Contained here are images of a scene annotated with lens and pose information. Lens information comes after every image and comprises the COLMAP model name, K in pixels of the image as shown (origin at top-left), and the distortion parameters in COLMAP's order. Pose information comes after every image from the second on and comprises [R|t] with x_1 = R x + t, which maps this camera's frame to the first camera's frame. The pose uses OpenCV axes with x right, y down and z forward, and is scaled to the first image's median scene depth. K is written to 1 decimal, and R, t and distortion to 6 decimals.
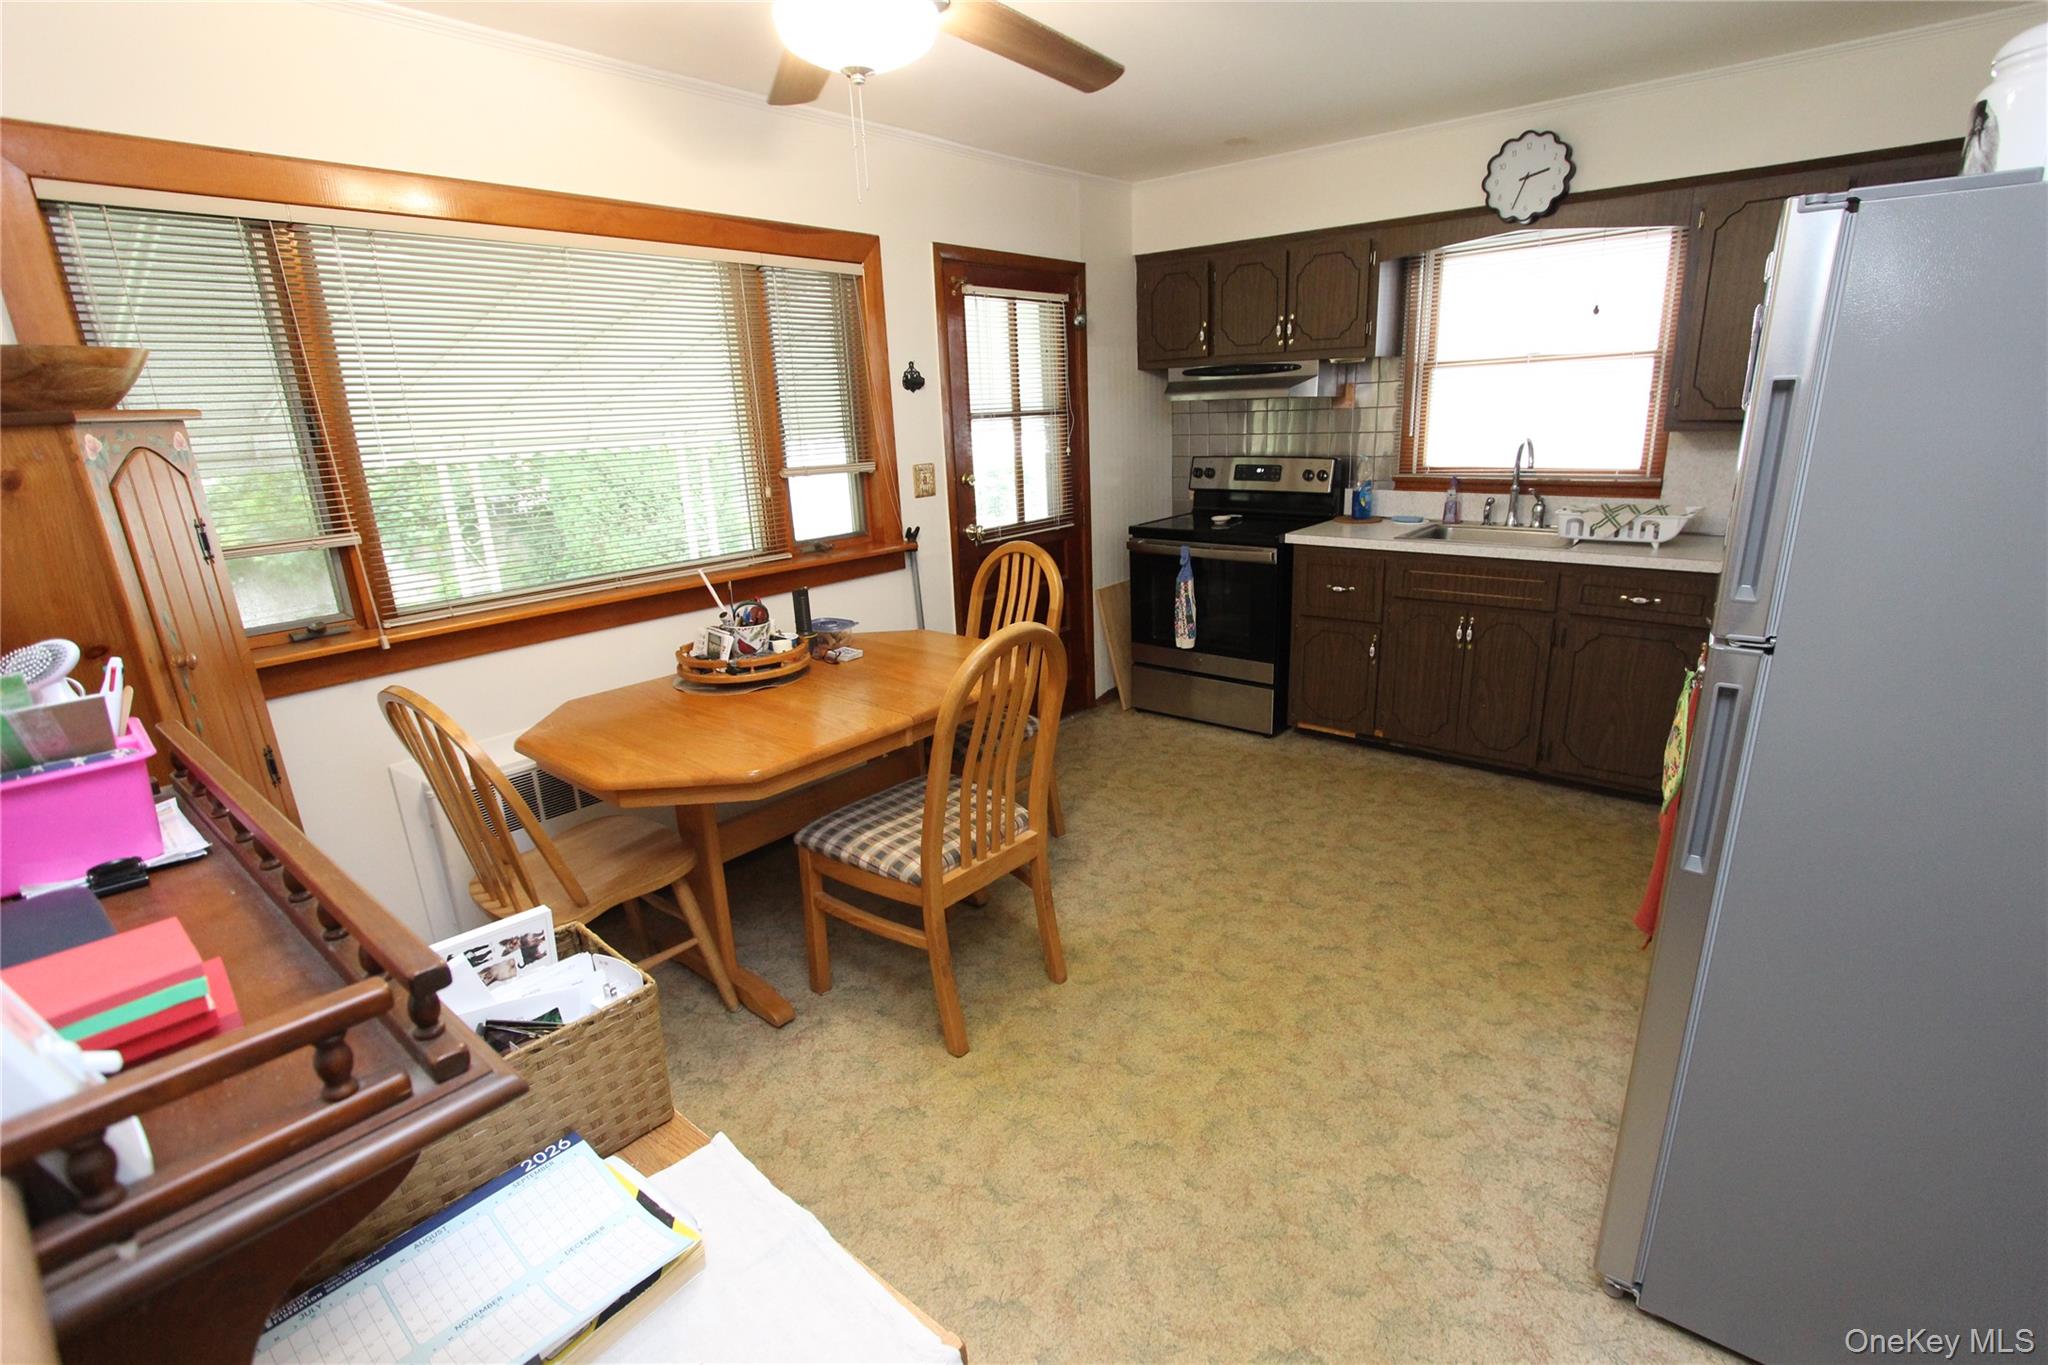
lens RADIAL K [[934.9, 0, 1047.4], [0, 934.9, 682.2], [0, 0, 1]] dist [-0.019357, -0.000533]
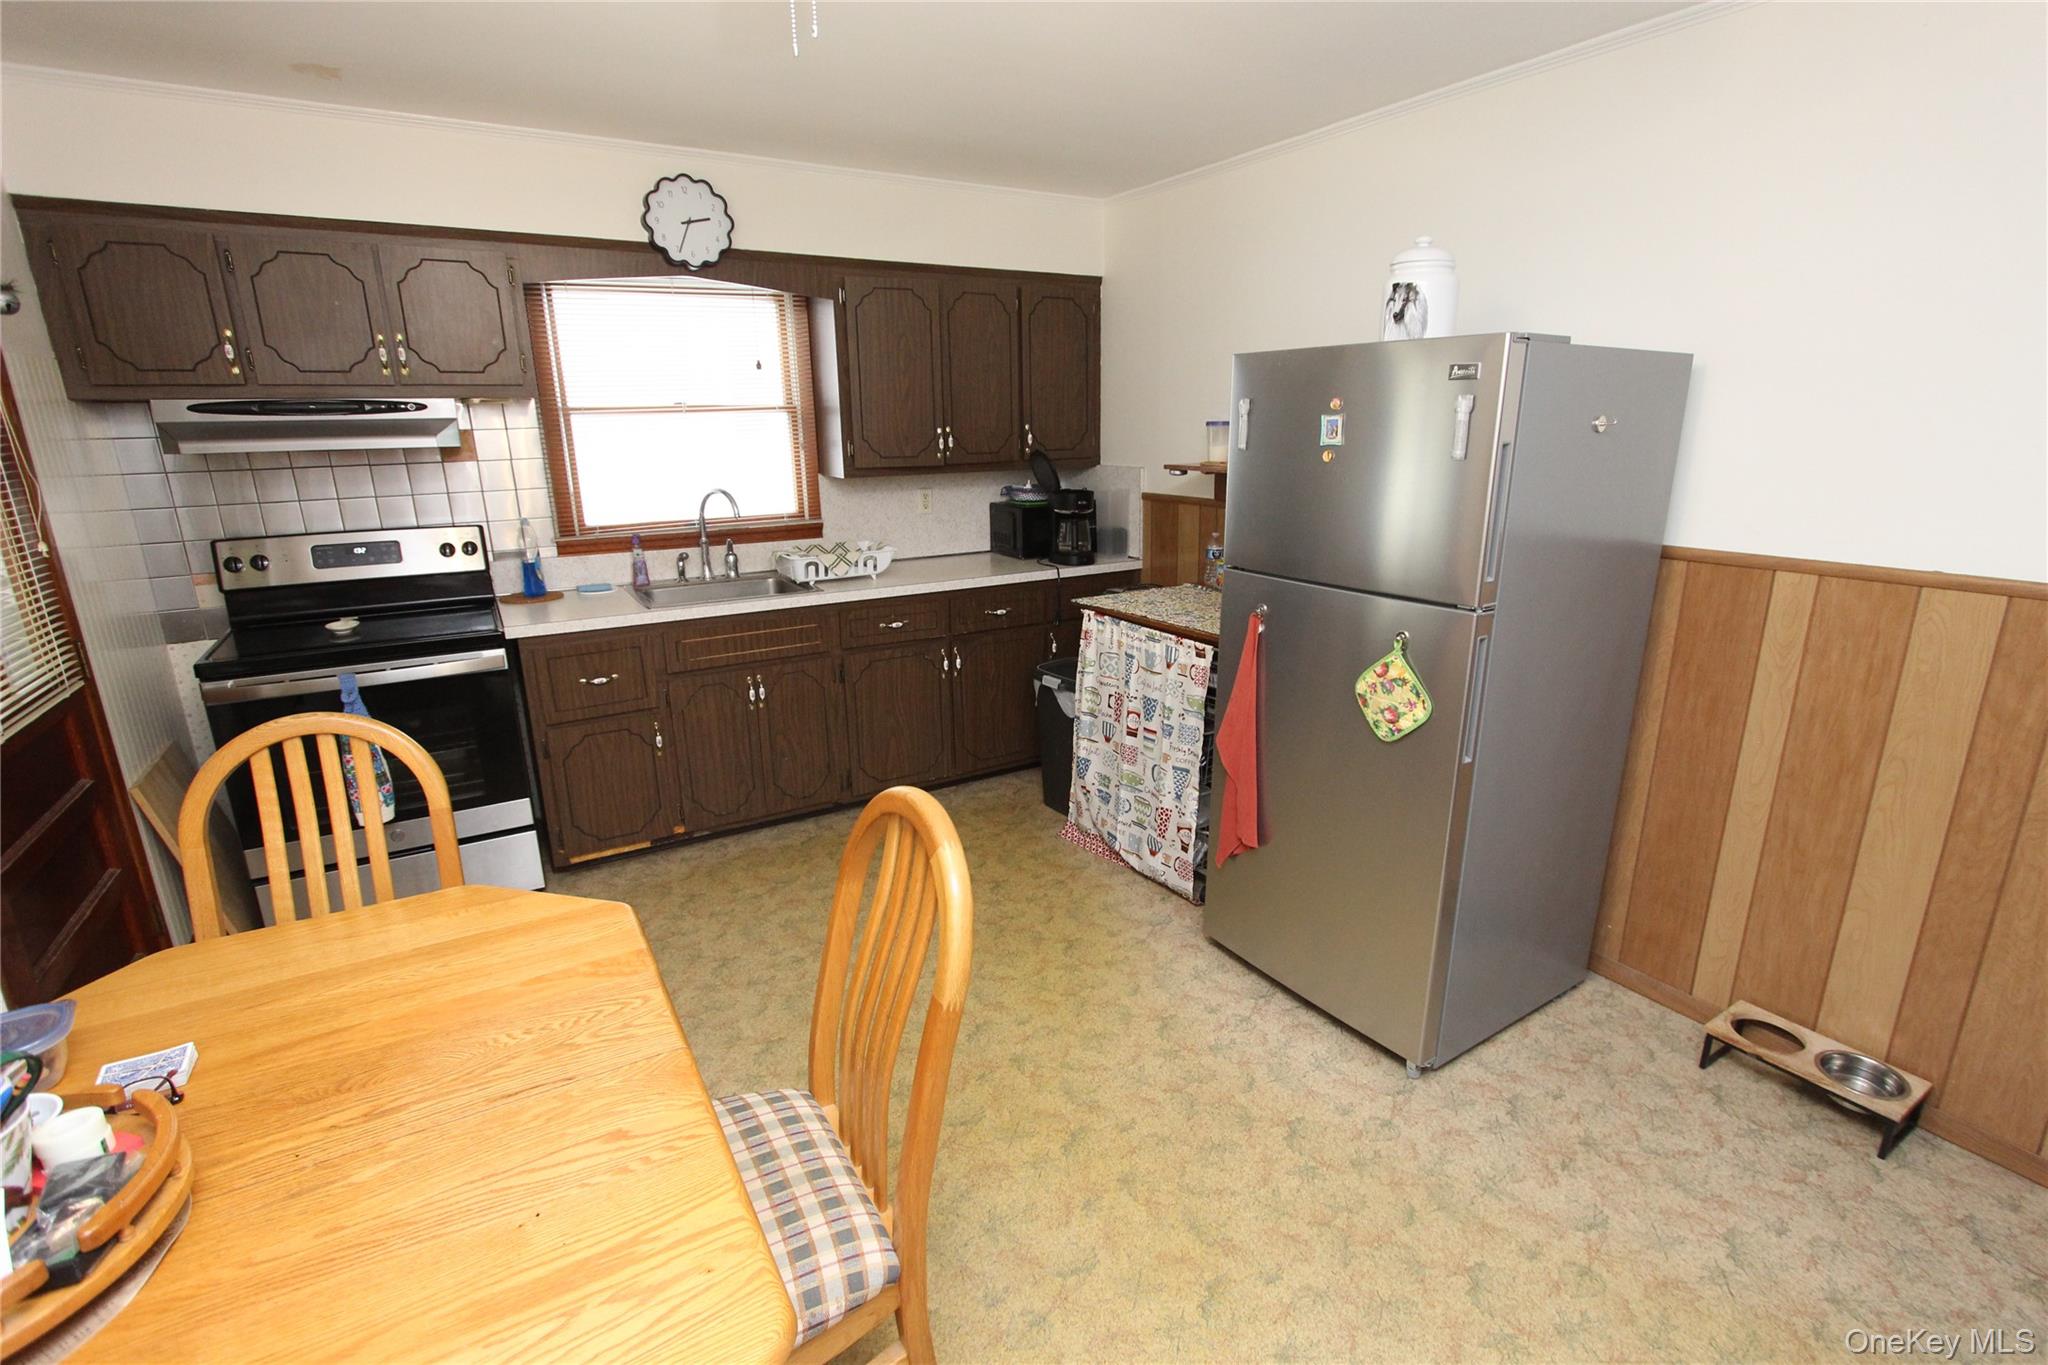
lens RADIAL K [[934.9, 0, 1047.4], [0, 934.9, 682.2], [0, 0, 1]] dist [-0.019357, -0.000533]
pose [[0.330923, -0.222846, 0.916968, -0.305818], [0.264532, 0.954662, 0.136540, -0.107149], [-0.905821, 0.197384, 0.374870, 0.345507]]
